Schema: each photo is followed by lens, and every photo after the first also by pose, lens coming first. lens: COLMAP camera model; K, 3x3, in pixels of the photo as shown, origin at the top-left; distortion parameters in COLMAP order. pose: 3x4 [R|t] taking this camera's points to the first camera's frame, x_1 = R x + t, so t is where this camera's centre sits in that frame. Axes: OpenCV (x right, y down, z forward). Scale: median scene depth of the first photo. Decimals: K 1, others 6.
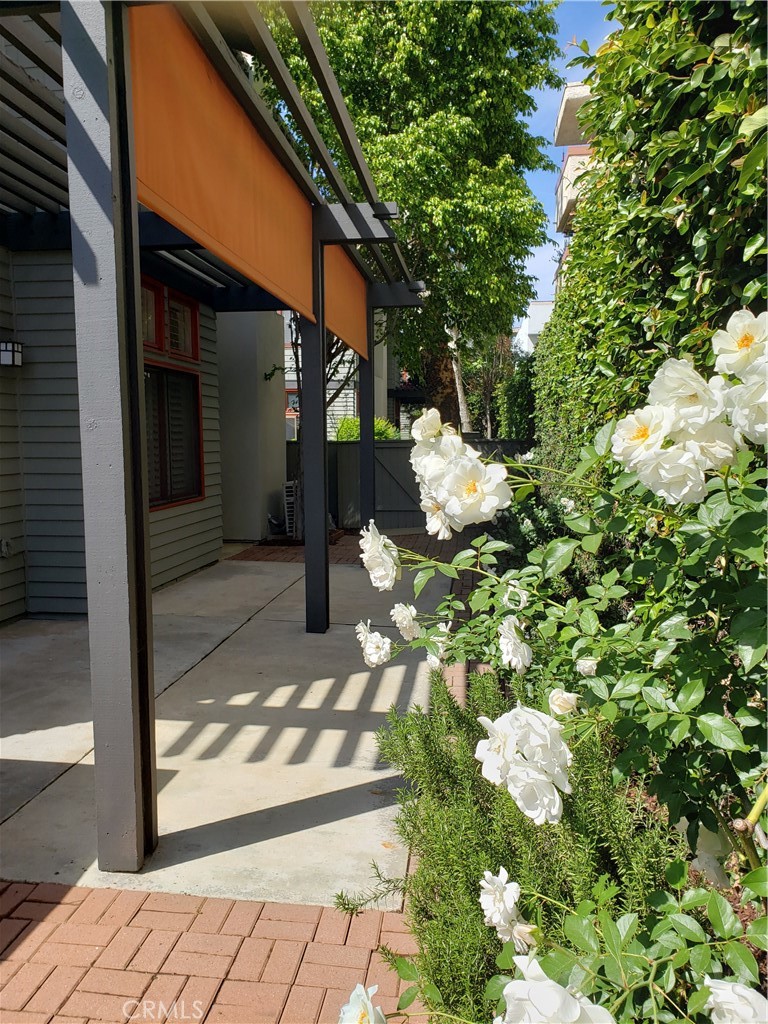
lens RADIAL K [[814.1, 0, 384.0], [0, 814.1, 512.0], [0, 0, 1]] dist [0.040742, -0.007765]
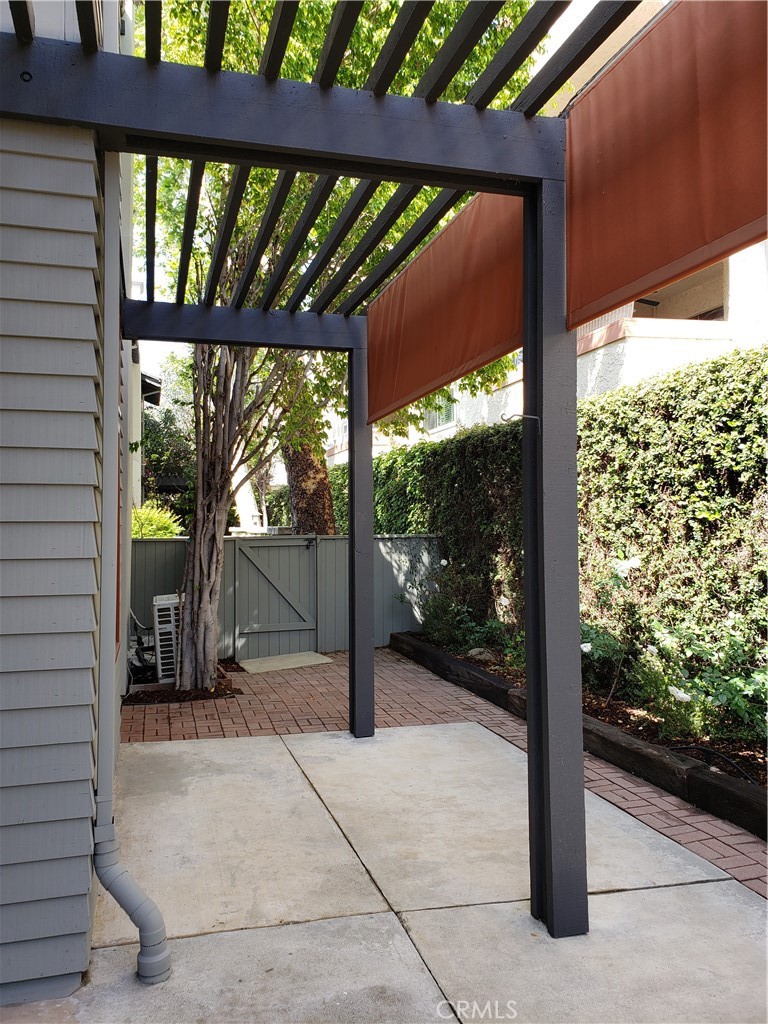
lens RADIAL K [[814.1, 0, 384.0], [0, 814.1, 512.0], [0, 0, 1]] dist [0.040742, -0.007765]
pose [[0.924766, 0.004423, 0.380511, -0.464057], [0.040070, 0.993242, -0.108927, -0.067288], [-0.378422, 0.115979, 0.918339, 0.690950]]
